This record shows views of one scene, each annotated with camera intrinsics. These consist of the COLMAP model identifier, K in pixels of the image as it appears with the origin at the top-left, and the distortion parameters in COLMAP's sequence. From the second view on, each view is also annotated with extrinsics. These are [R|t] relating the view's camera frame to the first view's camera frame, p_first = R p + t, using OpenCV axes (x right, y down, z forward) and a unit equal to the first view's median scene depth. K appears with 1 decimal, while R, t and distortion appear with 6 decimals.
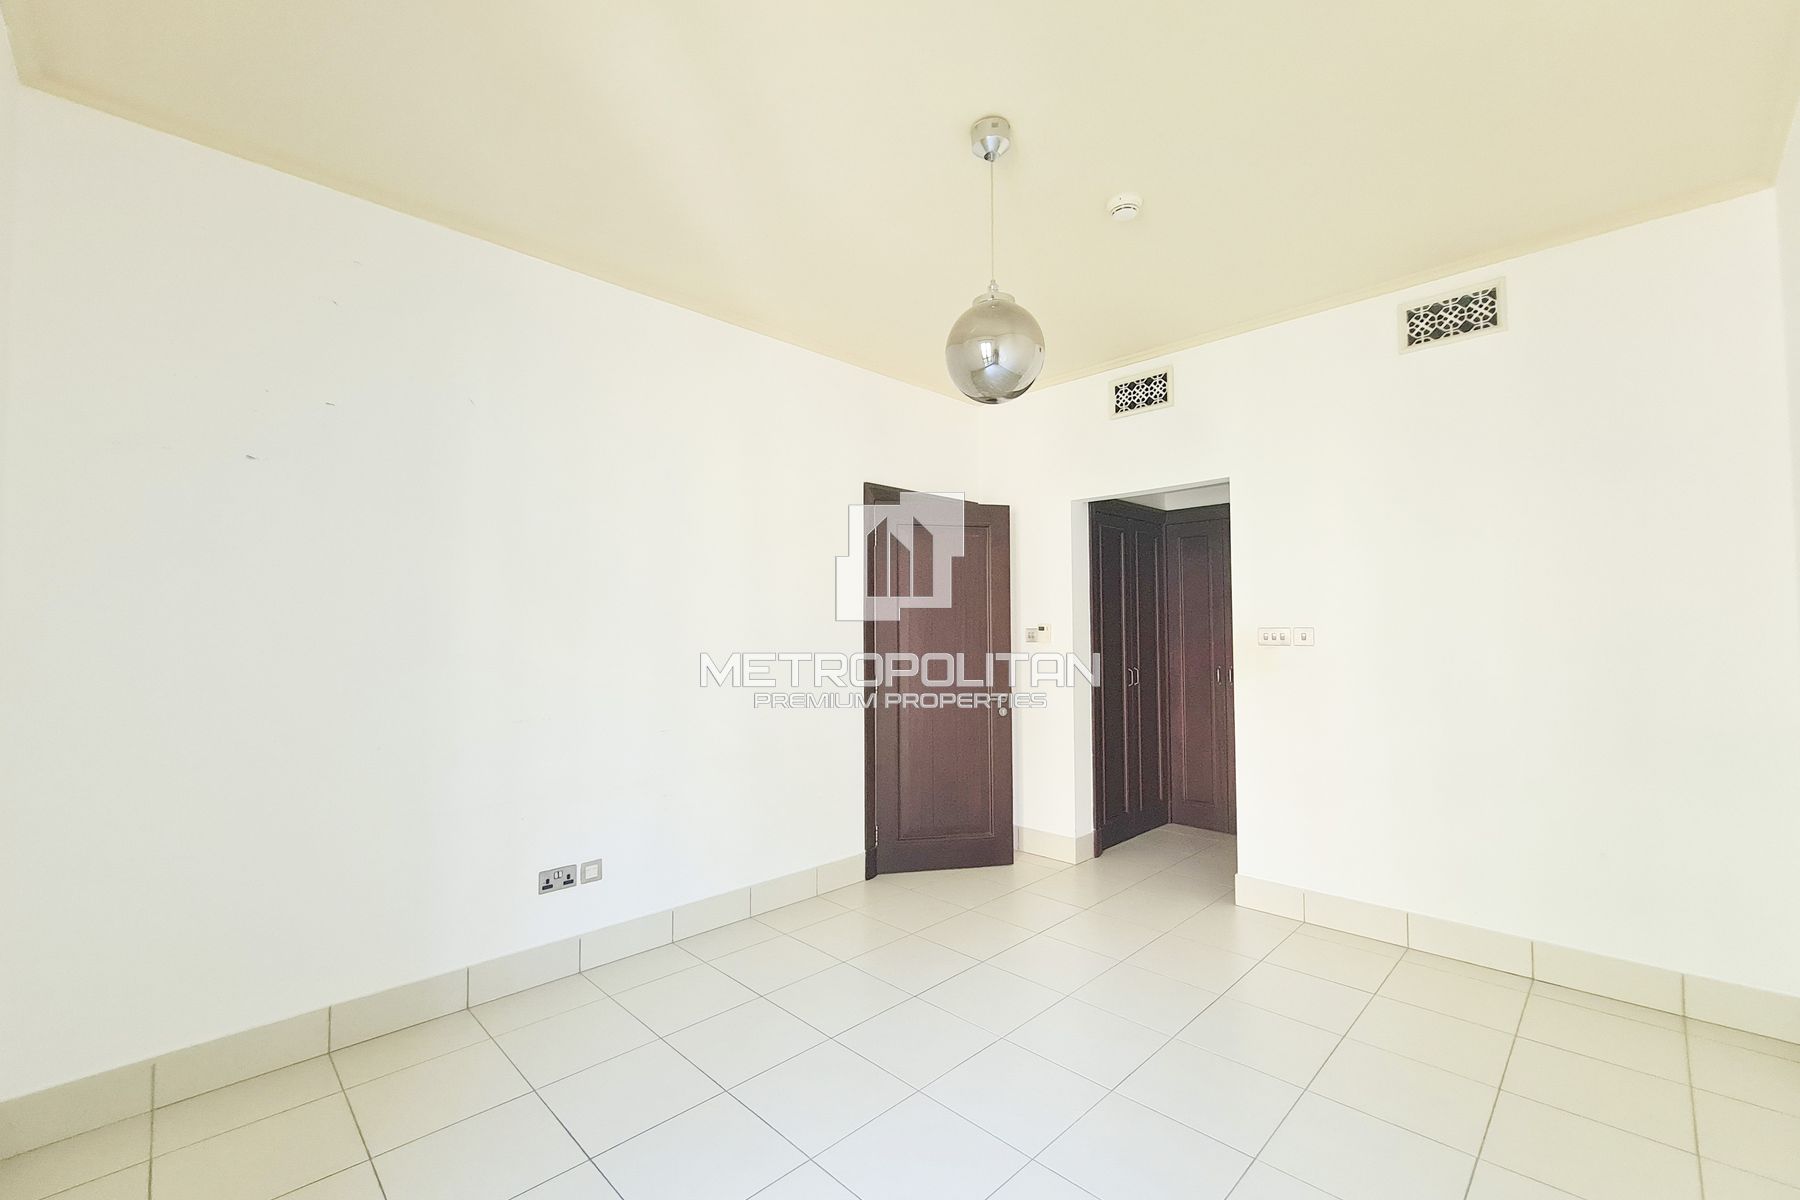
lens RADIAL K [[741.1, 0, 909.9], [0, 741.1, 608.1], [0, 0, 1]] dist [-0.002444, -0.000010]
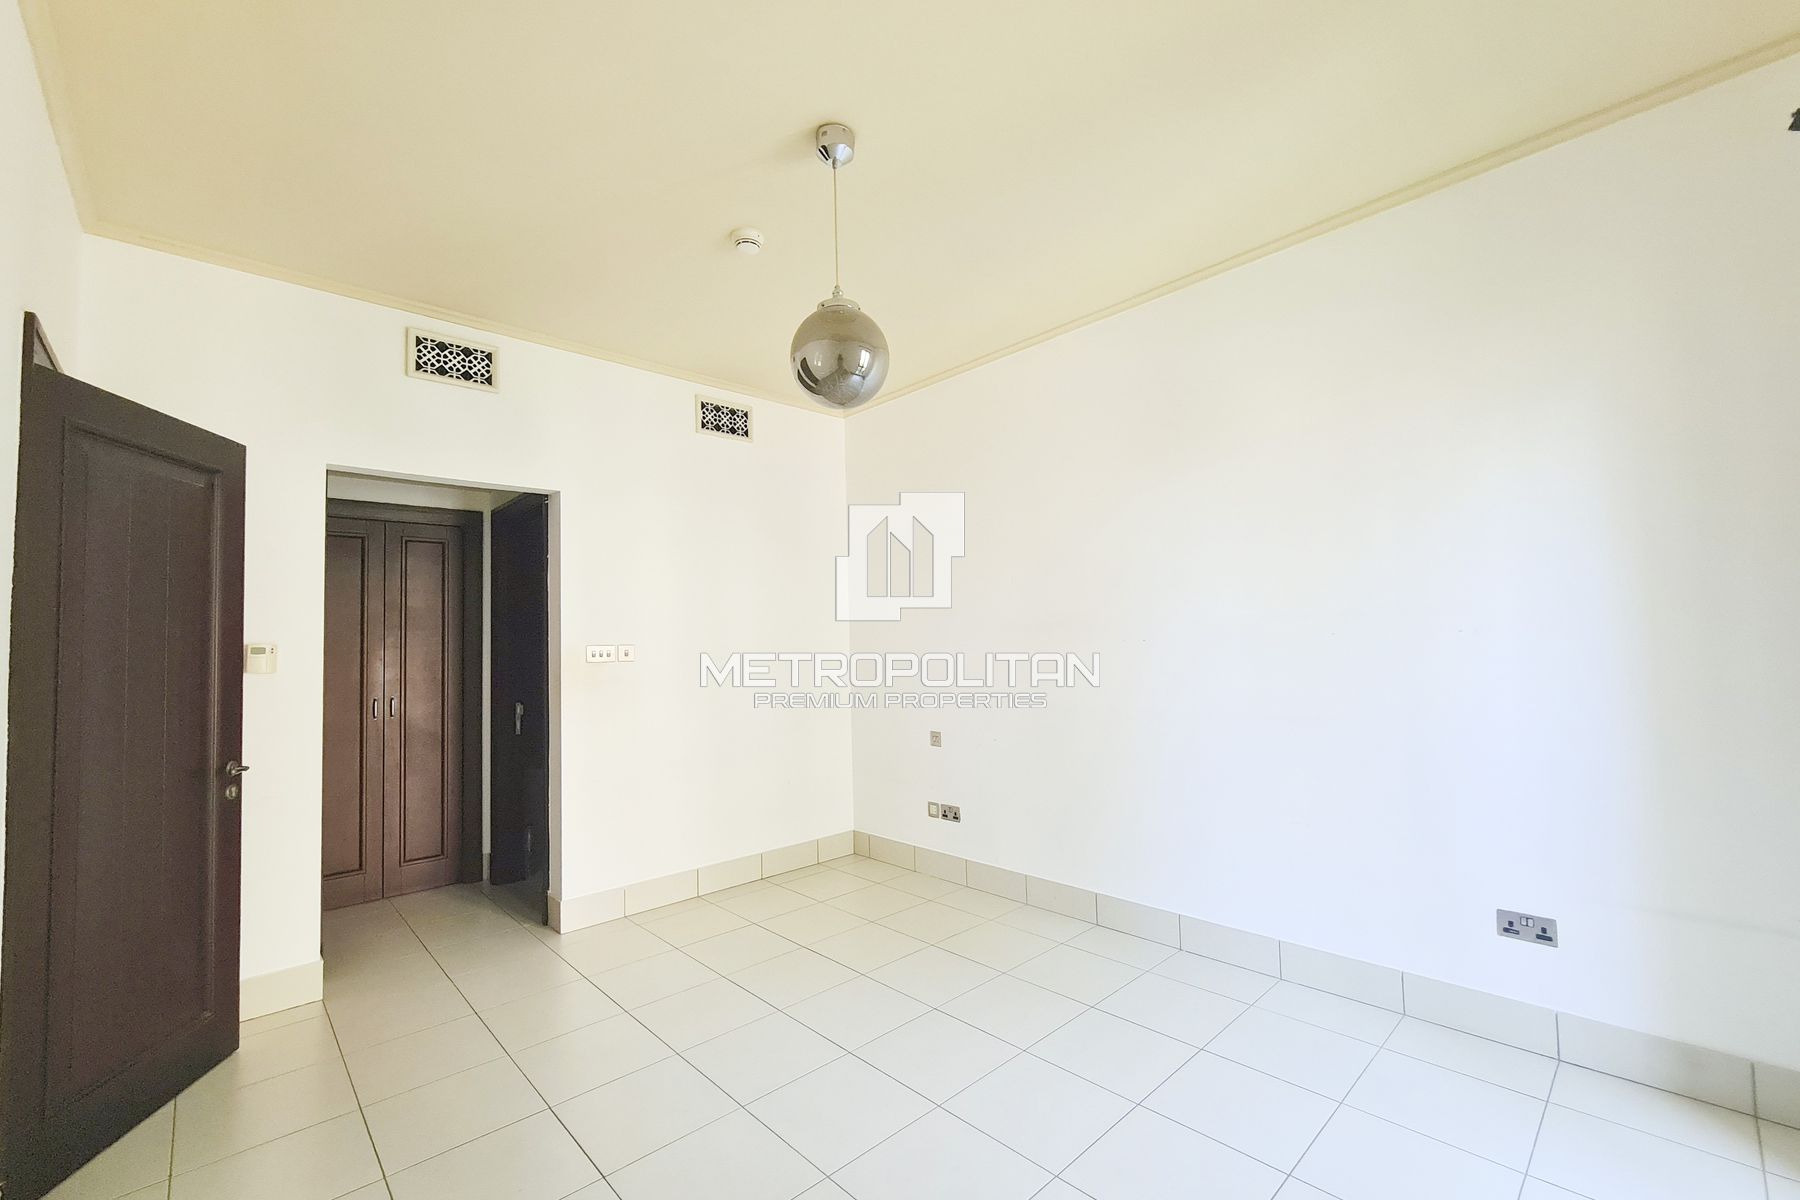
lens RADIAL K [[741.1, 0, 908.3], [0, 741.1, 603.3], [0, 0, 1]] dist [-0.002444, -0.000010]
pose [[0.034629, 0.056405, 0.997807, -0.479940], [-0.013216, 0.998345, -0.055976, 0.017898], [-0.999313, -0.011248, 0.035317, 0.468926]]
